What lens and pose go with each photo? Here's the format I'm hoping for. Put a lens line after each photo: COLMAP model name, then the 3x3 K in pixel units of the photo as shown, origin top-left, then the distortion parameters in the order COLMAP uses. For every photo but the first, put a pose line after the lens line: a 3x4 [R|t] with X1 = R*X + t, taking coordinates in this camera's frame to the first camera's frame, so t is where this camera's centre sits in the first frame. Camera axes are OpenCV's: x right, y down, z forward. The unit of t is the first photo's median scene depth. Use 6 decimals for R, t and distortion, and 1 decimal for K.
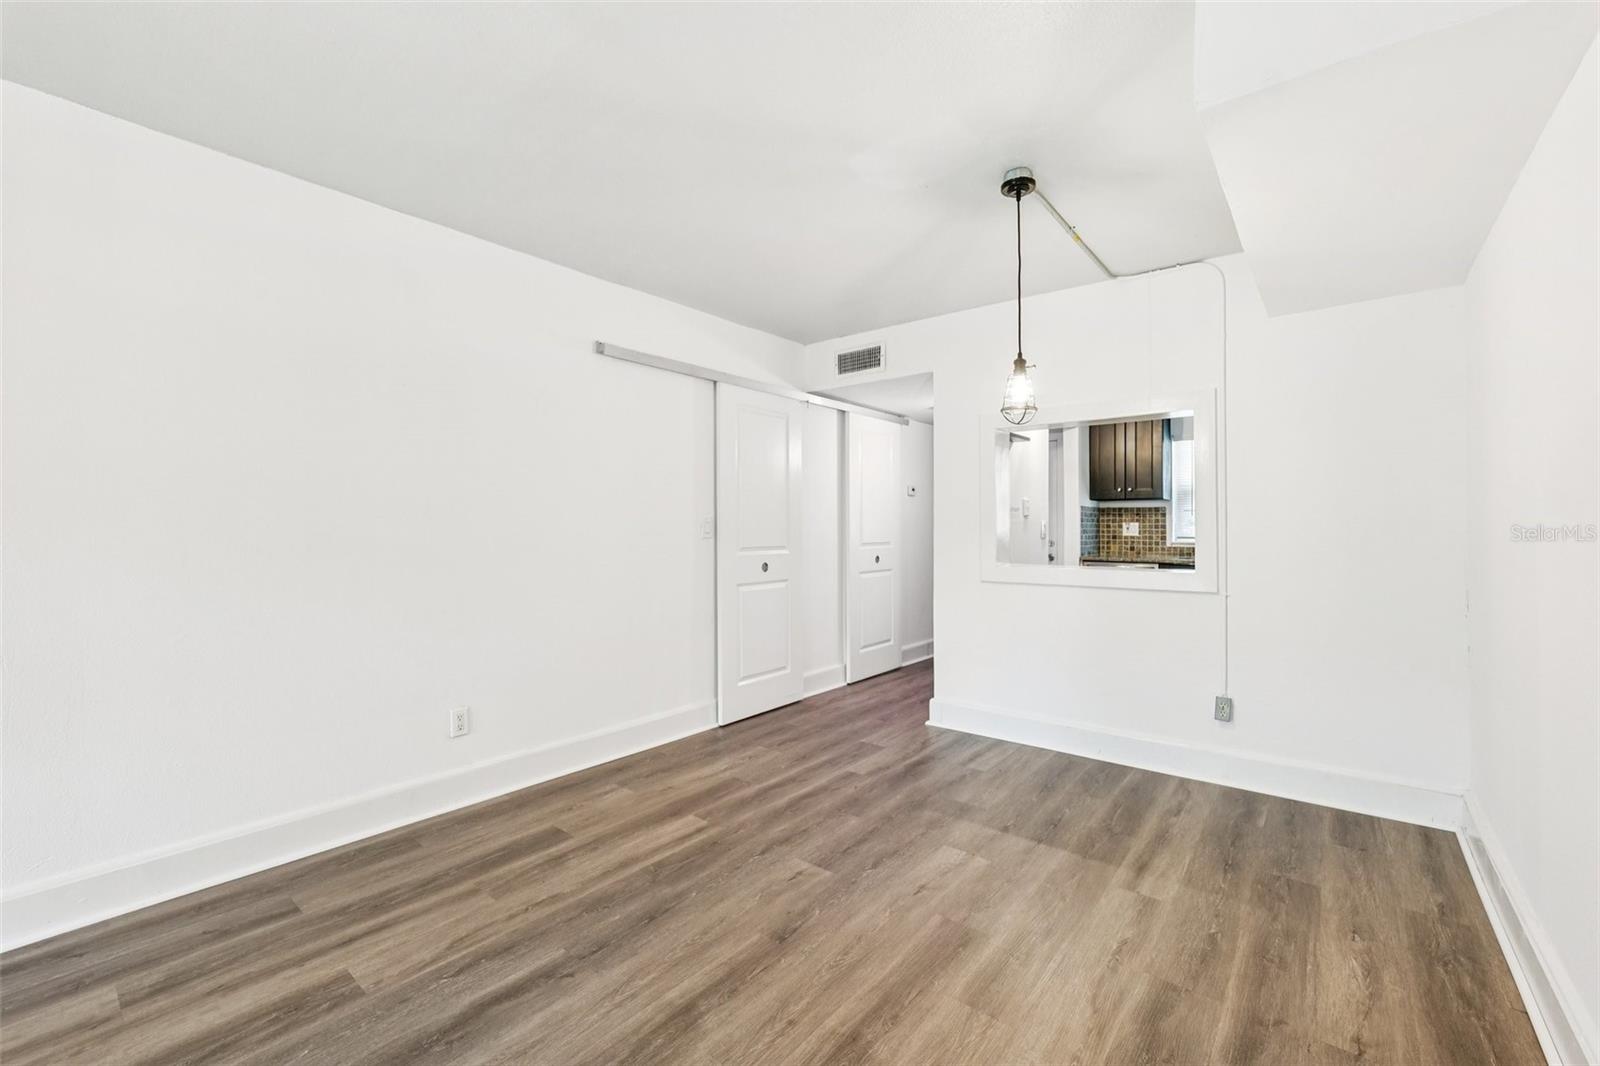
lens RADIAL K [[661.6, 0, 790.8], [0, 661.6, 522.6], [0, 0, 1]] dist [-0.012968, 0.001129]
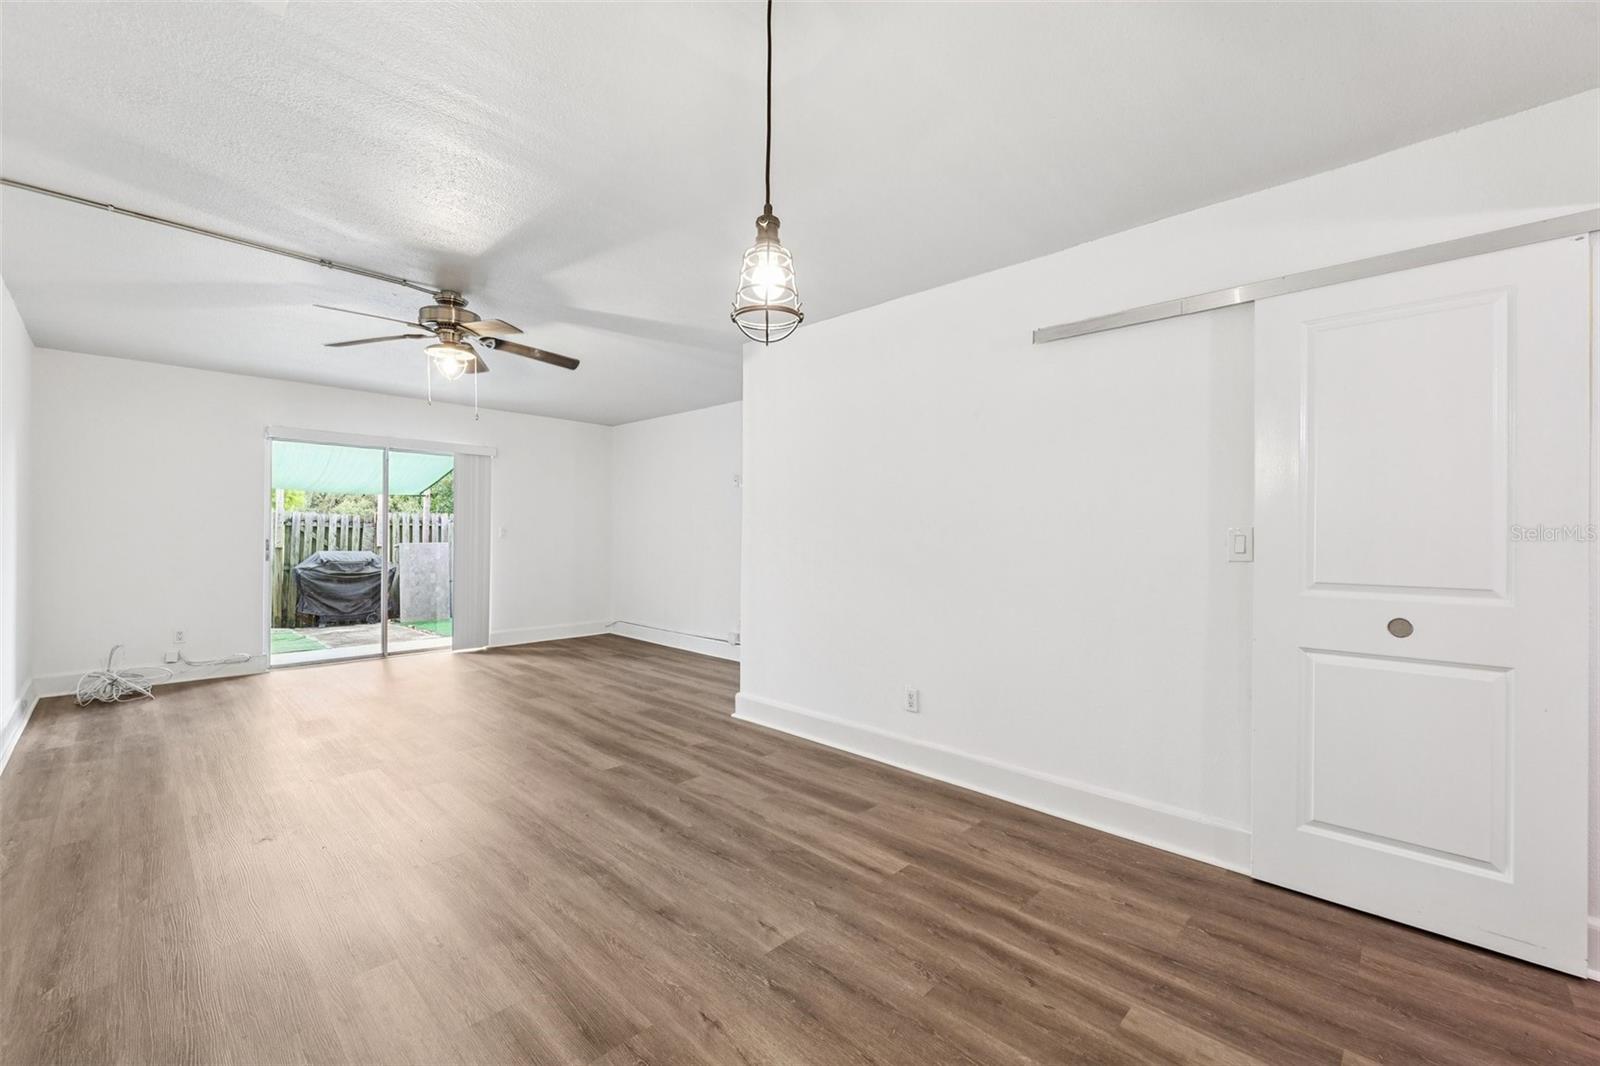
lens RADIAL K [[661.6, 0, 801.4], [0, 661.6, 535.2], [0, 0, 1]] dist [-0.012968, 0.001129]
pose [[-0.079761, -0.000193, -0.996814, 0.830266], [-0.005862, 0.999983, 0.000275, 0.002445], [0.996797, 0.005865, -0.079761, 1.030874]]
